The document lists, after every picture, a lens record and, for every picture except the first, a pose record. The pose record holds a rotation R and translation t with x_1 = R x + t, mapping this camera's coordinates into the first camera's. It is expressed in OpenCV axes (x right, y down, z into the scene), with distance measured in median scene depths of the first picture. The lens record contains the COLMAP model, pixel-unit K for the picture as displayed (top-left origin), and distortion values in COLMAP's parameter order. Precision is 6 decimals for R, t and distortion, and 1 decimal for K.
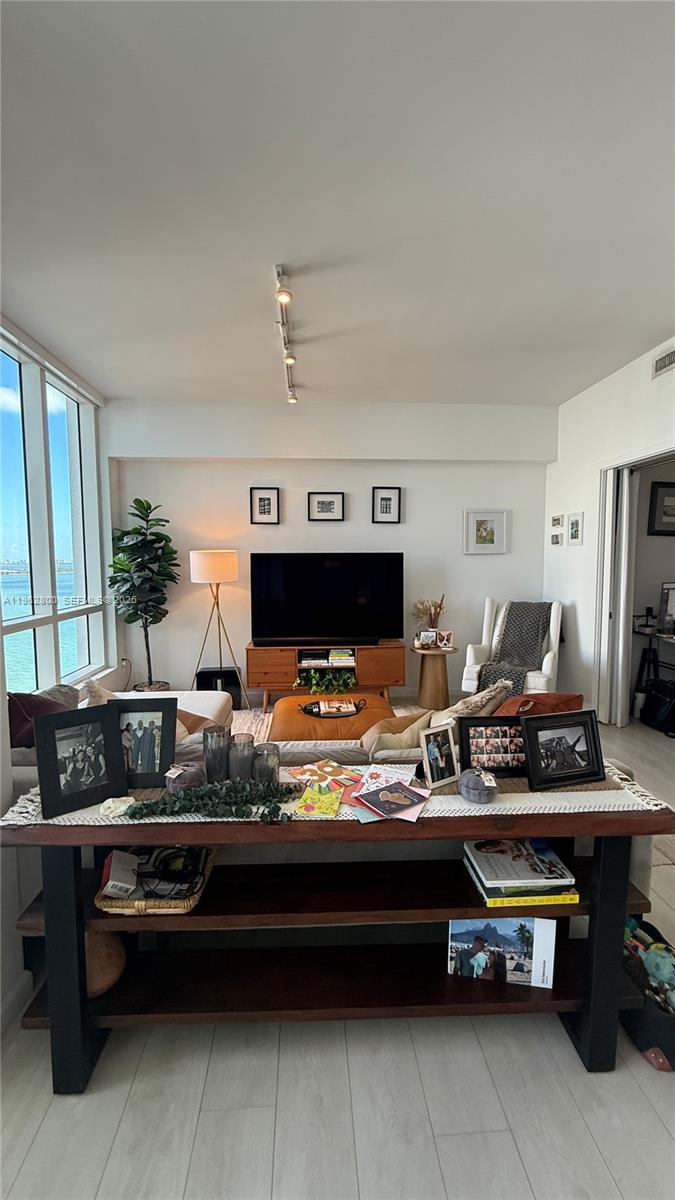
lens RADIAL K [[479.7, 0, 337.5], [0, 479.7, 600.0], [0, 0, 1]] dist [-0.001026, -0.000052]
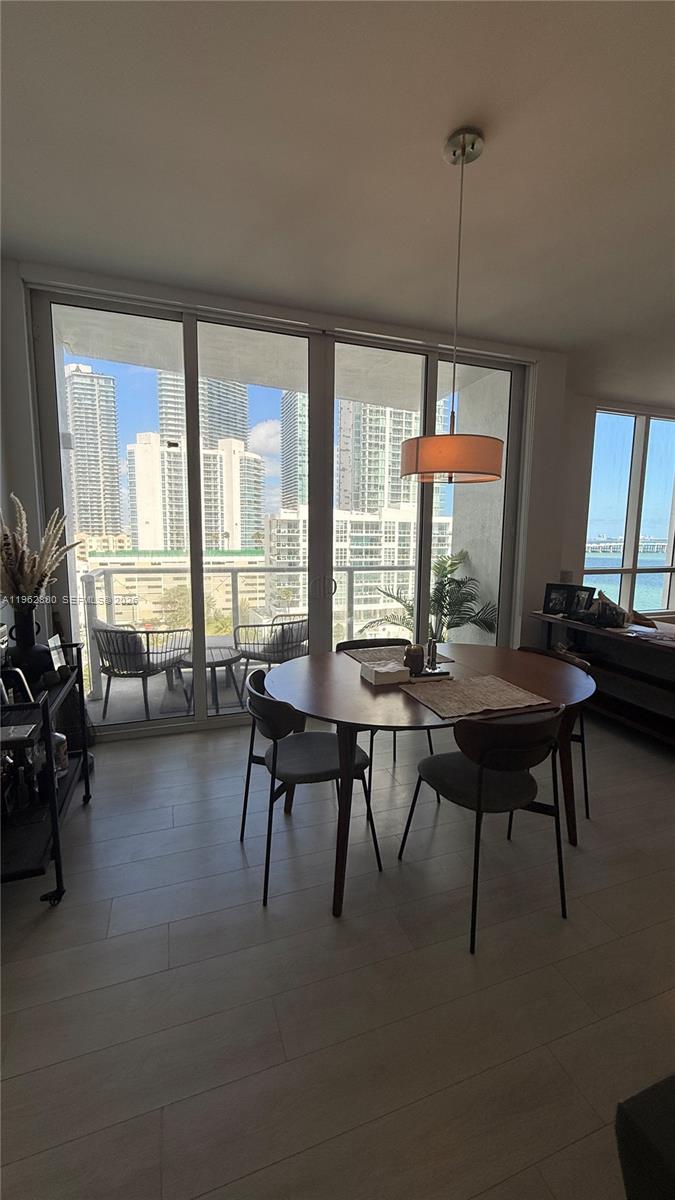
lens RADIAL K [[479.7, 0, 337.5], [0, 479.7, 600.0], [0, 0, 1]] dist [-0.001026, -0.000052]
pose [[0.269081, 0.136722, -0.953364, 0.552412], [-0.089729, 0.989126, 0.116526, 0.029496], [0.958929, 0.054189, 0.278423, -0.325193]]
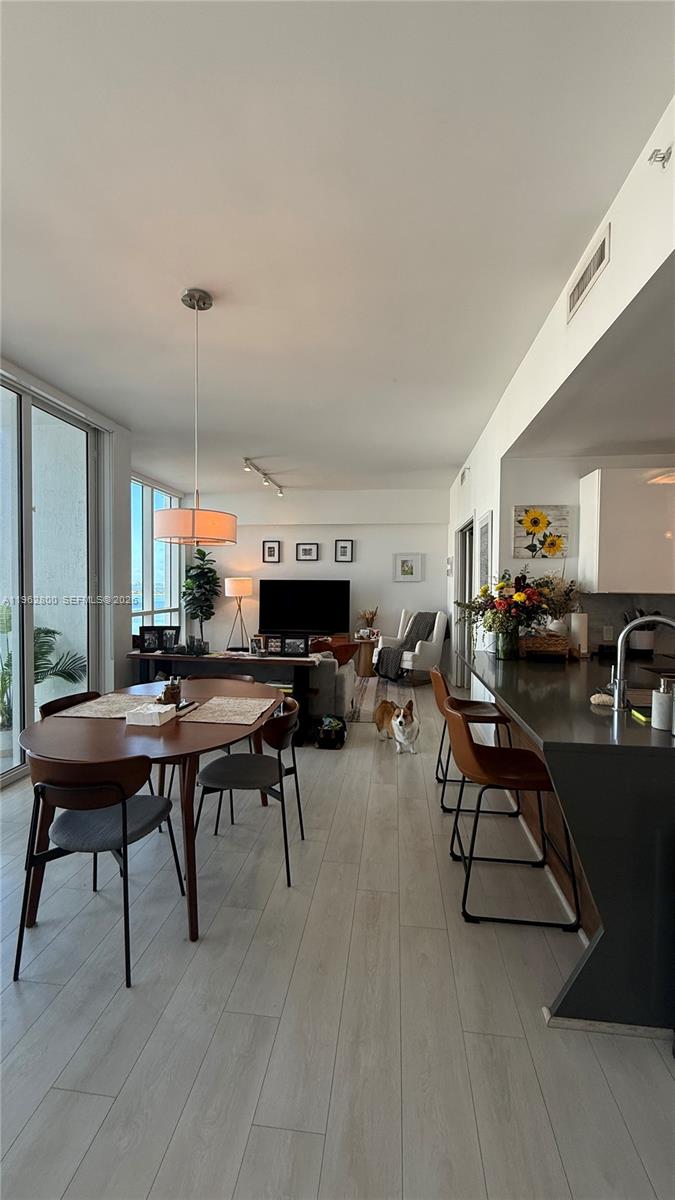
lens RADIAL K [[479.7, 0, 337.5], [0, 479.7, 600.0], [0, 0, 1]] dist [-0.001026, -0.000052]
pose [[0.981947, 0.017548, -0.188341, 0.406856], [-0.027313, 0.998407, -0.049375, 0.050669], [0.187174, 0.053628, 0.980862, -0.612196]]
